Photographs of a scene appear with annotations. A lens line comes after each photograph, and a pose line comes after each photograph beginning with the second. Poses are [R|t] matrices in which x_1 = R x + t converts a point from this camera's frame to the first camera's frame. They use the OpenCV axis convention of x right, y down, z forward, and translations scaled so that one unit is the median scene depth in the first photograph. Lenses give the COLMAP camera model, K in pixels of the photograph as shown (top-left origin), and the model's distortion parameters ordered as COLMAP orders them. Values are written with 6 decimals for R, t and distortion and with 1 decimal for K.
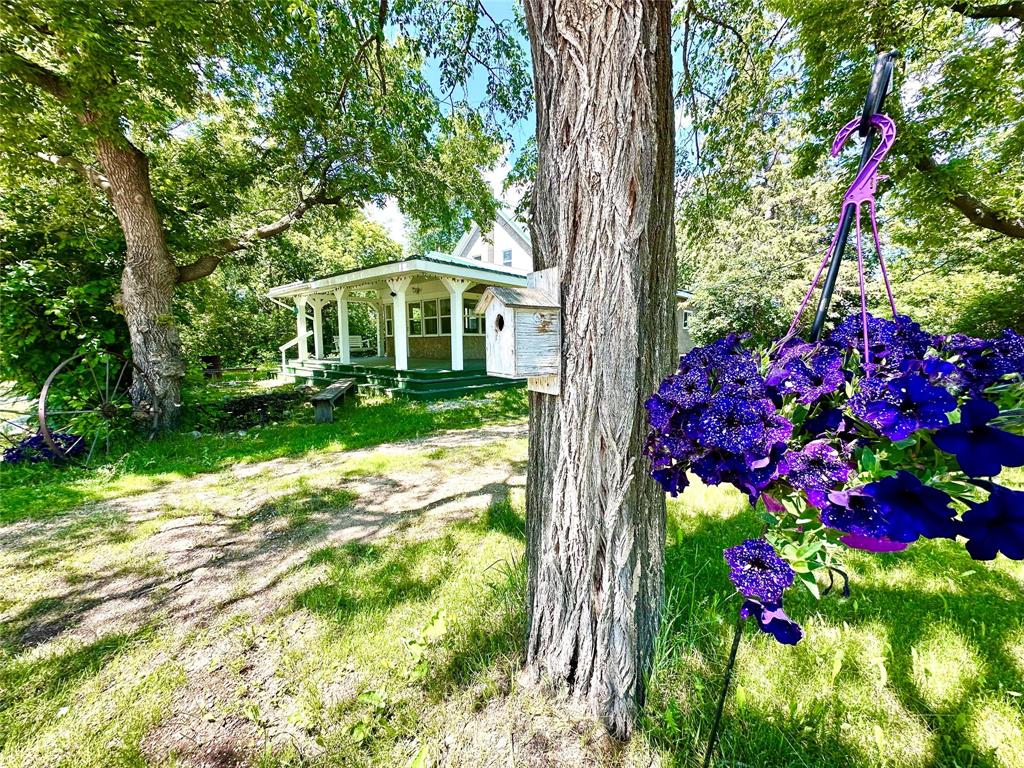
lens RADIAL K [[406.1, 0, 510.5], [0, 406.1, 387.3], [0, 0, 1]] dist [-0.003123, 0.000116]
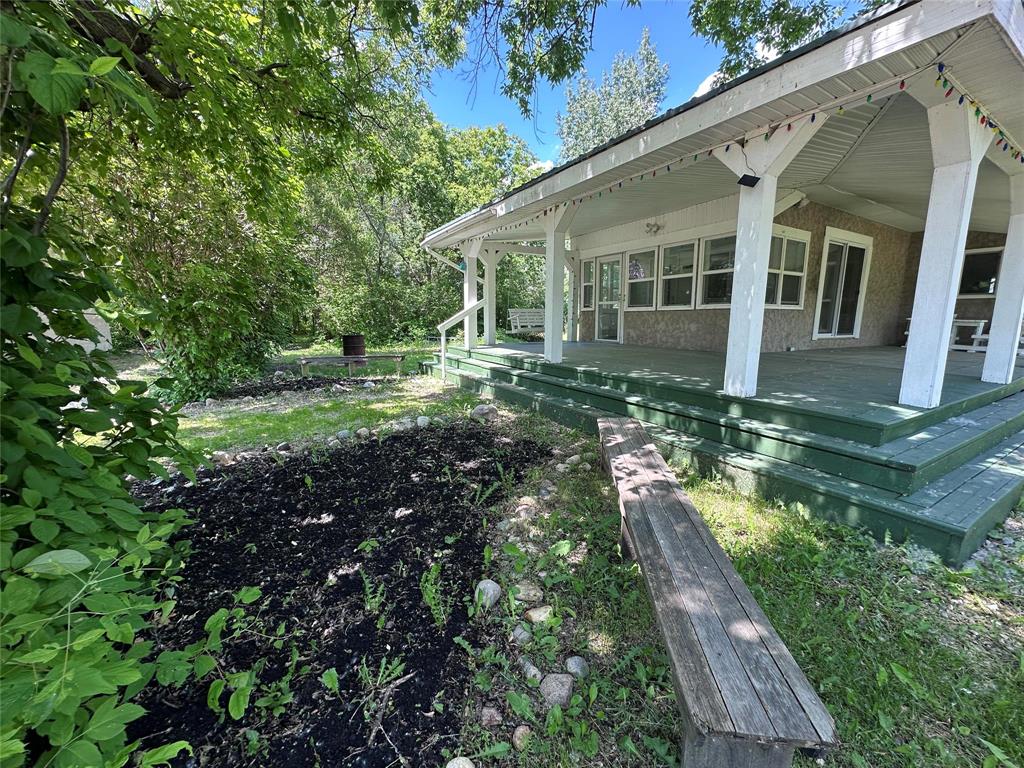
lens RADIAL K [[406.1, 0, 512.2], [0, 406.1, 380.8], [0, 0, 1]] dist [-0.003123, 0.000116]
pose [[0.951726, 0.053626, -0.302229, -0.253057], [-0.041041, 0.998011, 0.047843, -0.046410], [0.304194, -0.033129, 0.952034, 0.414878]]
